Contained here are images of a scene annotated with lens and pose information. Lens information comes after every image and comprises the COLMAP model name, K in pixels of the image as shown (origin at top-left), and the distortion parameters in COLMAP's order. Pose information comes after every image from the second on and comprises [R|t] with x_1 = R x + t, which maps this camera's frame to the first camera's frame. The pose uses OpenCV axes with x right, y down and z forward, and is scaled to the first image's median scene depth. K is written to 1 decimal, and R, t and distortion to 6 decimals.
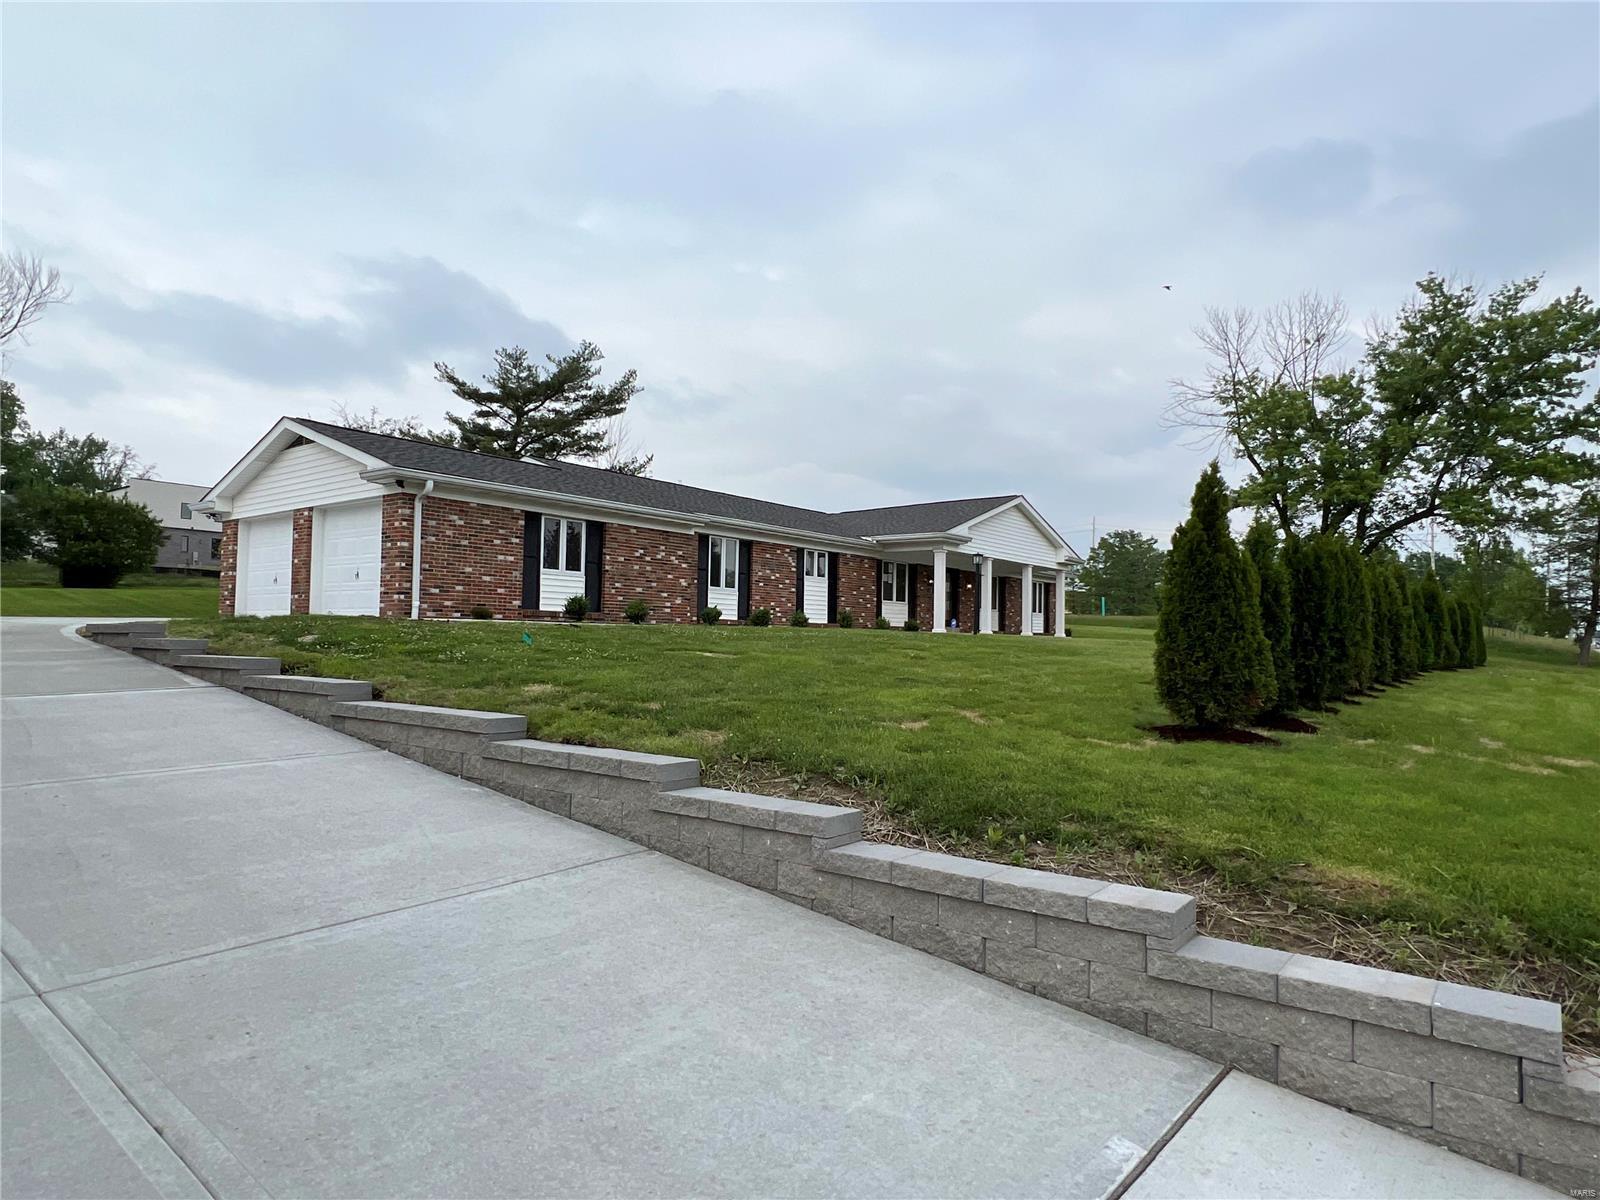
lens RADIAL K [[956.2, 0, 808.5], [0, 956.2, 605.2], [0, 0, 1]] dist [0.005156, 0.003864]
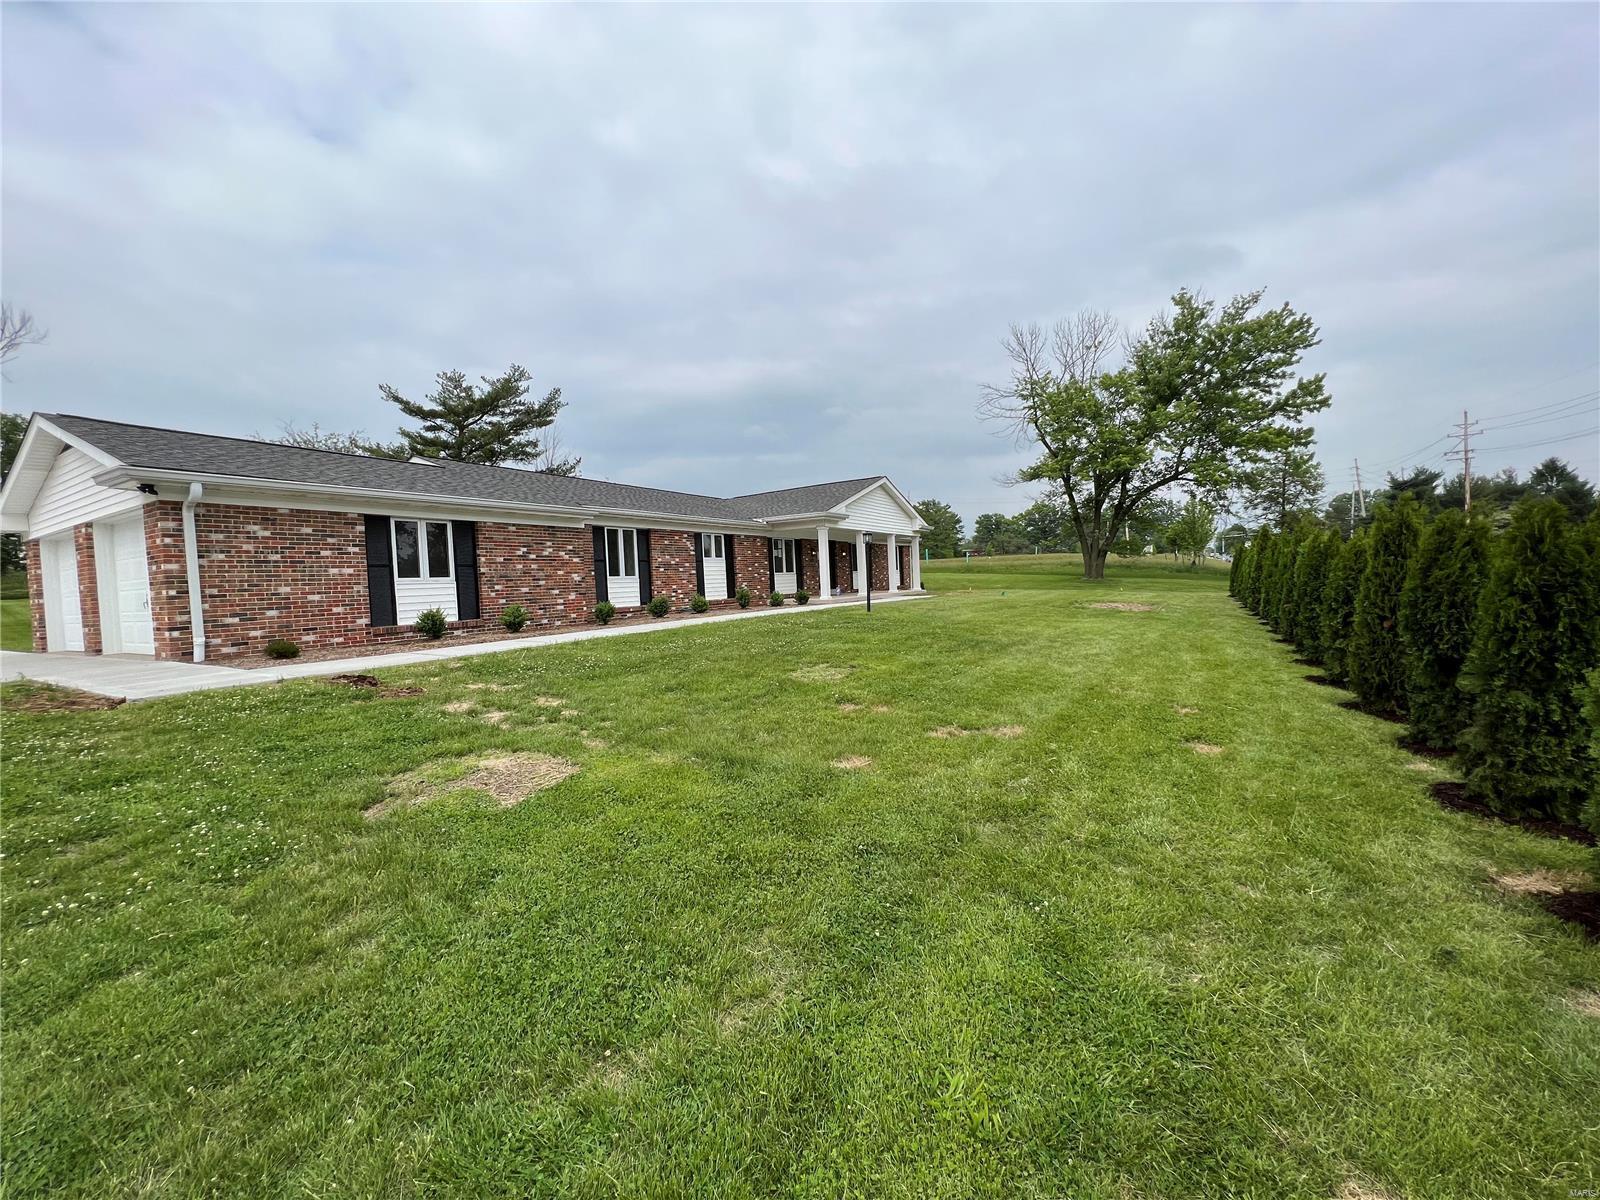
lens RADIAL K [[642.8, 0, 795.1], [0, 642.8, 592.5], [0, 0, 1]] dist [-0.003438, 0.001045]
pose [[0.991075, -0.063127, 0.117412, 0.008343], [0.056798, 0.996786, 0.056497, -0.020065], [-0.120601, -0.049324, 0.991475, 0.194091]]
